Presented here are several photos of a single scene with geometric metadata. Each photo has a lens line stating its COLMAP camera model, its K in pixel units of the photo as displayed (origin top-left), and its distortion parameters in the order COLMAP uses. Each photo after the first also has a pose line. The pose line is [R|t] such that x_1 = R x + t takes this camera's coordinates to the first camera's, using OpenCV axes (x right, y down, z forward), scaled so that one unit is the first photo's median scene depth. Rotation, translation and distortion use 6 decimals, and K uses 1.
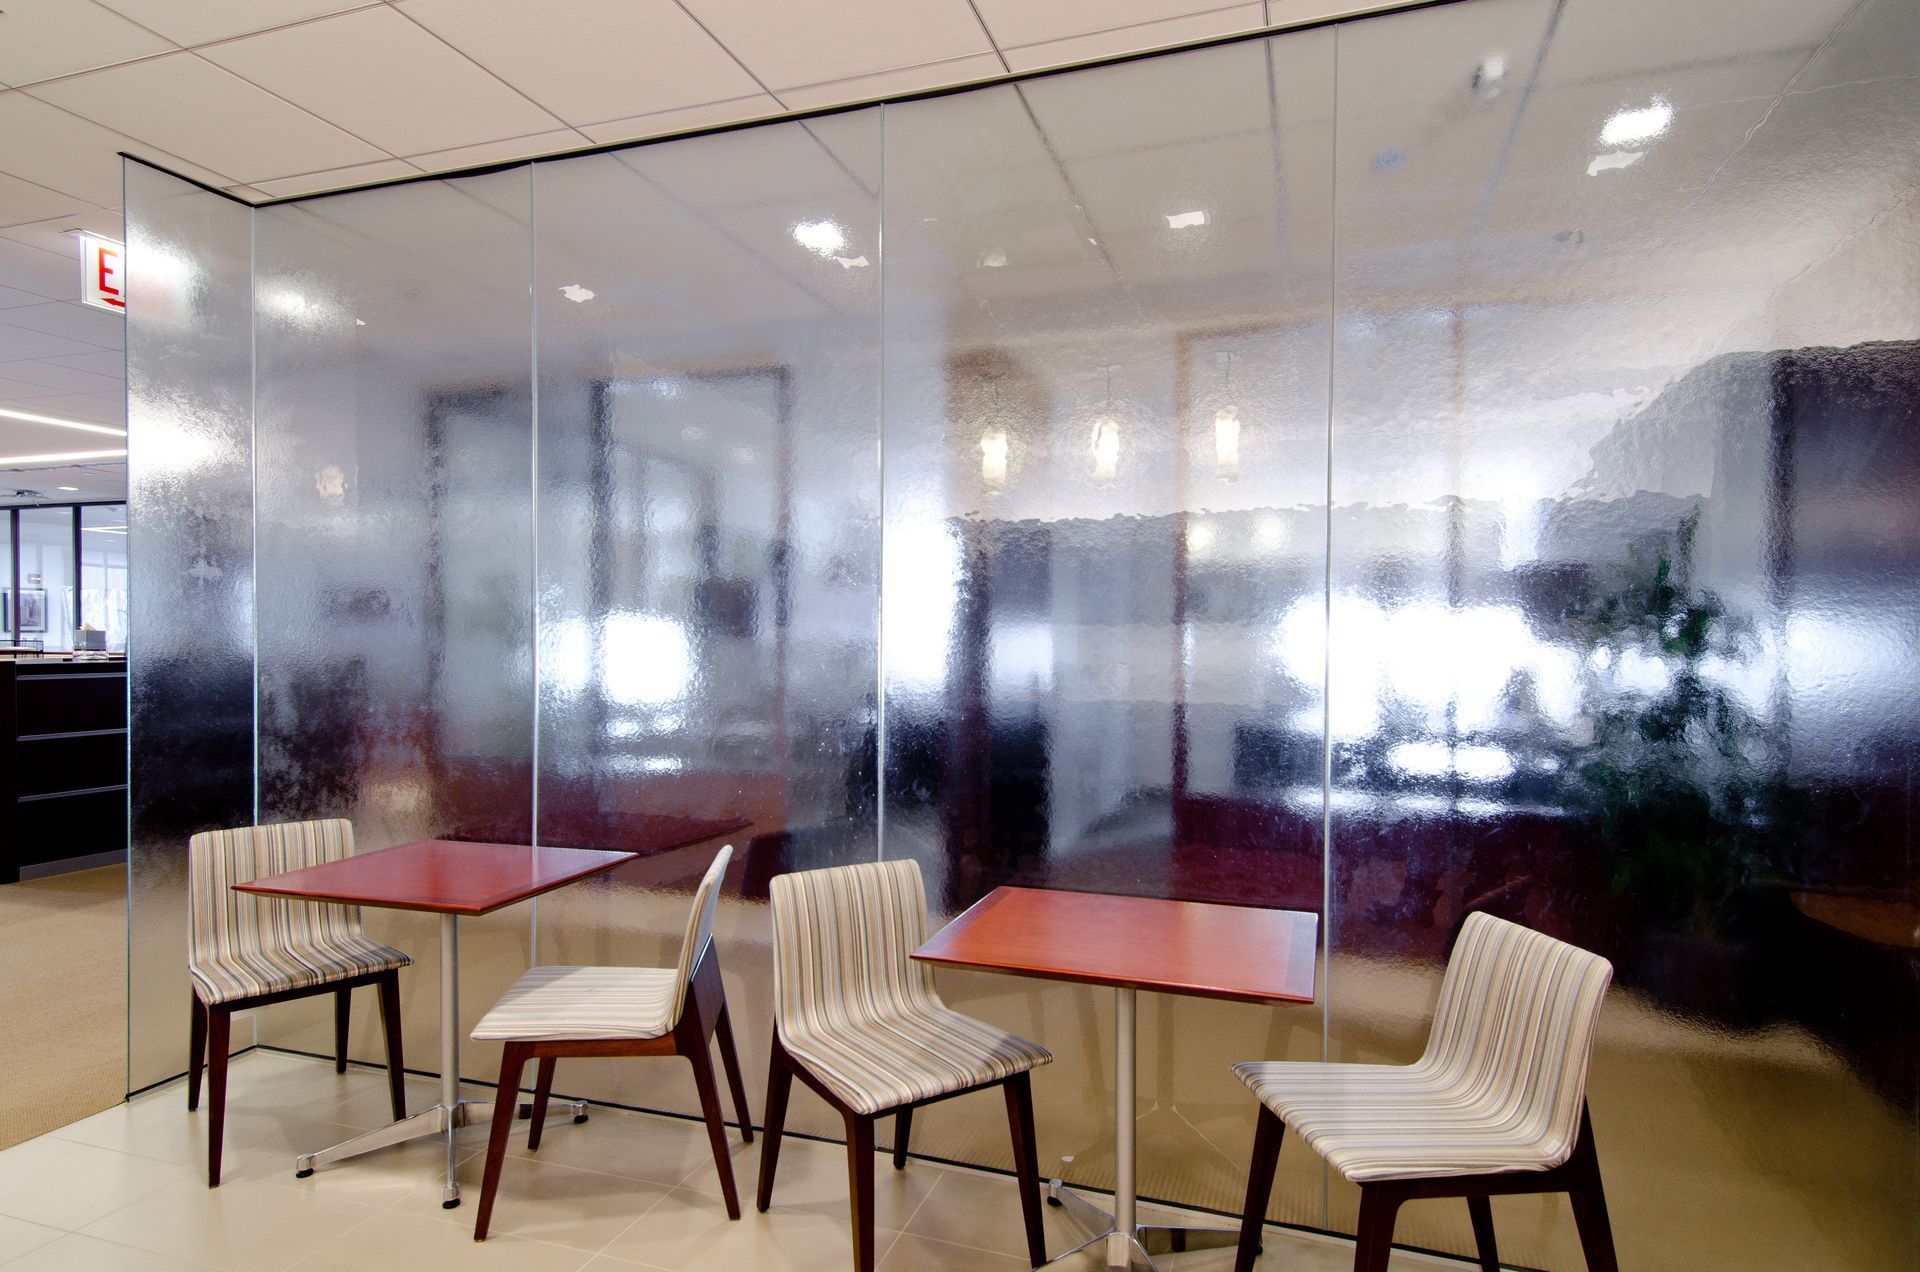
lens RADIAL K [[1136.7, 0, 960.0], [0, 1136.7, 636.0], [0, 0, 1]] dist [0.022082, -0.001248]
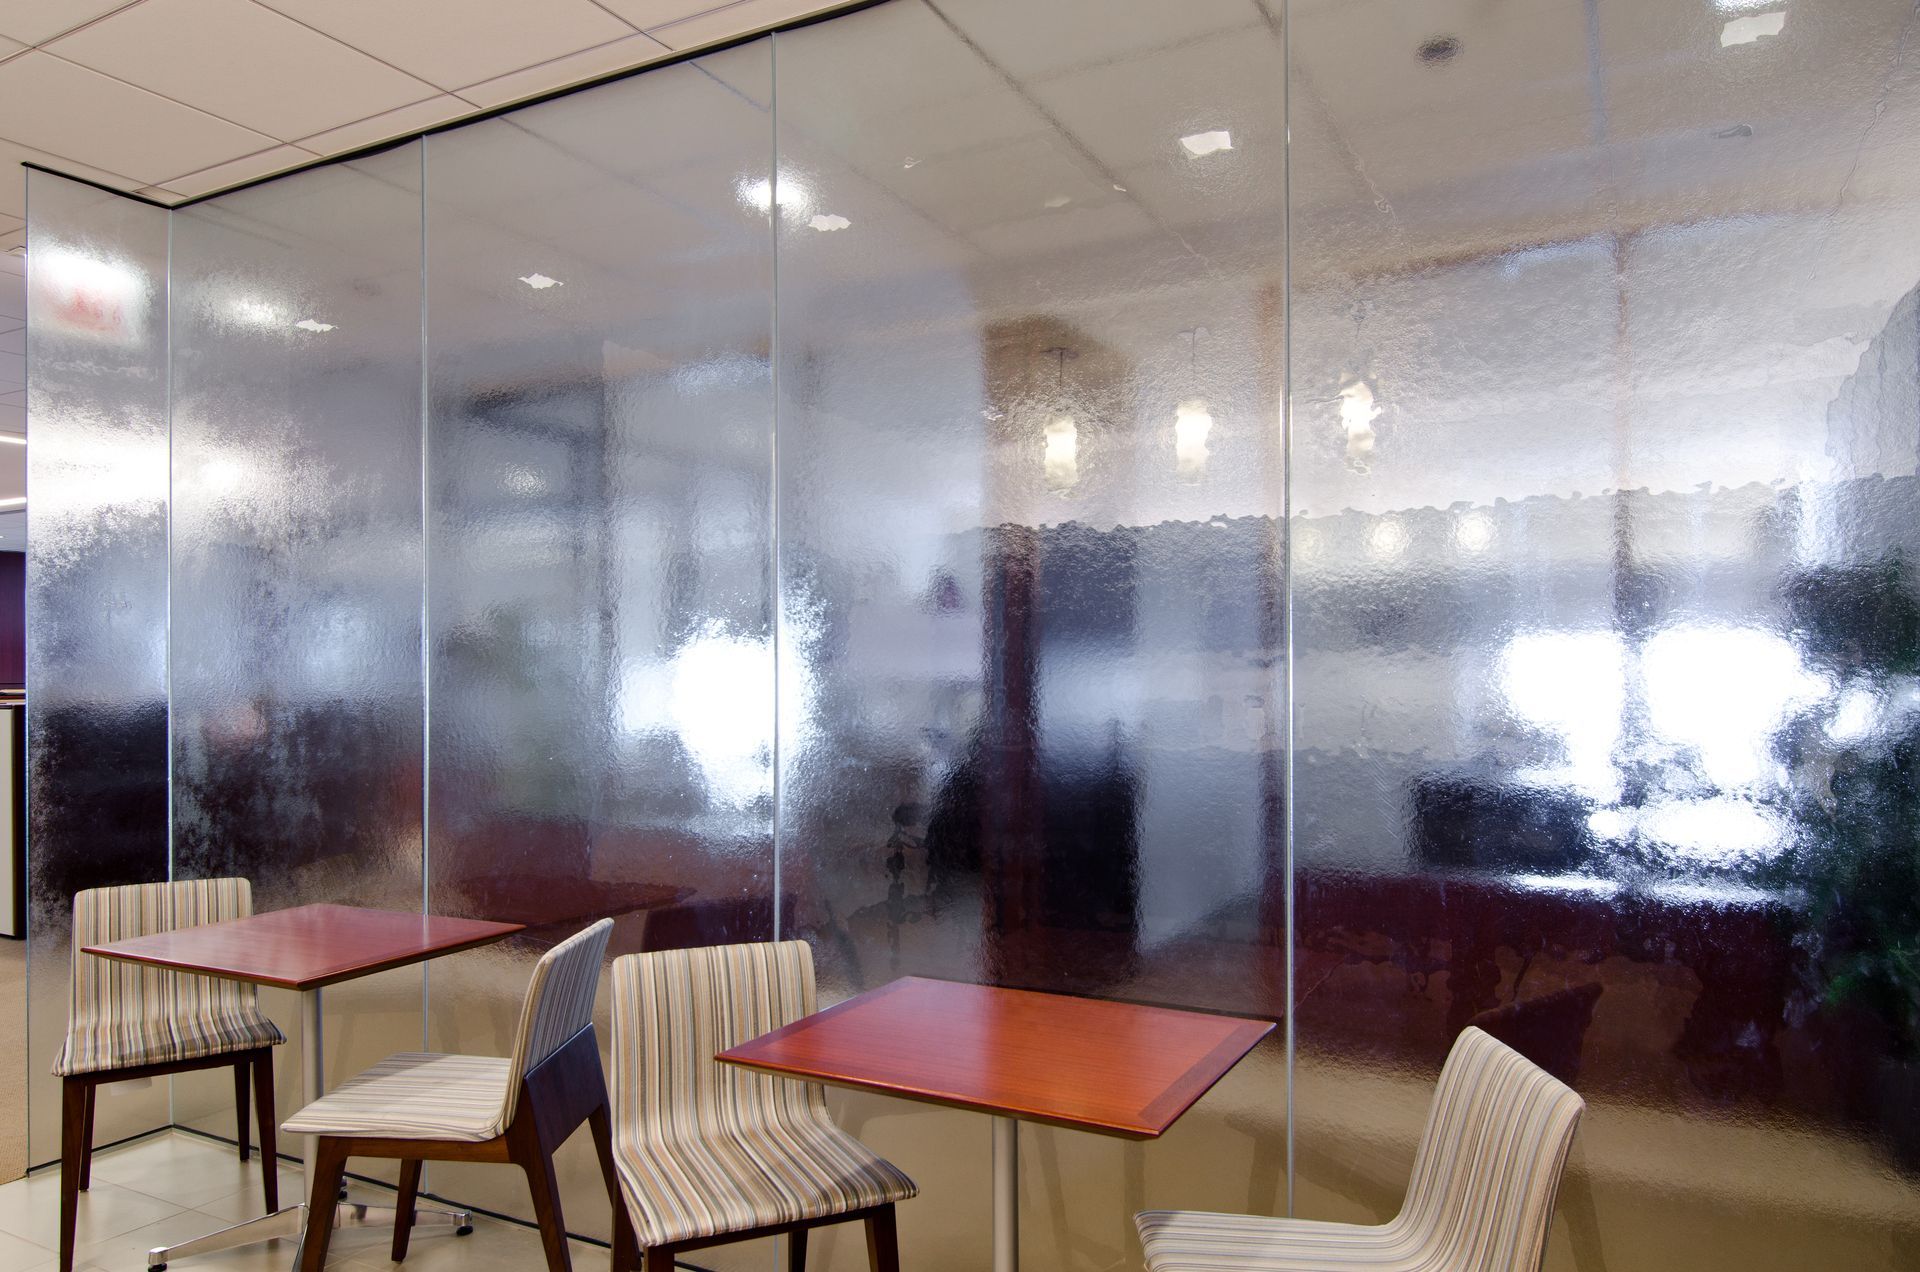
lens RADIAL K [[1375.2, 0, 957.5], [0, 1375.2, 652.2], [0, 0, 1]] dist [-0.008468, 0.000026]
pose [[0.985275, -0.010671, -0.170643, 0.215049], [0.008097, 0.999843, -0.015768, 0.004452], [0.170784, 0.014154, 0.985207, 0.036025]]
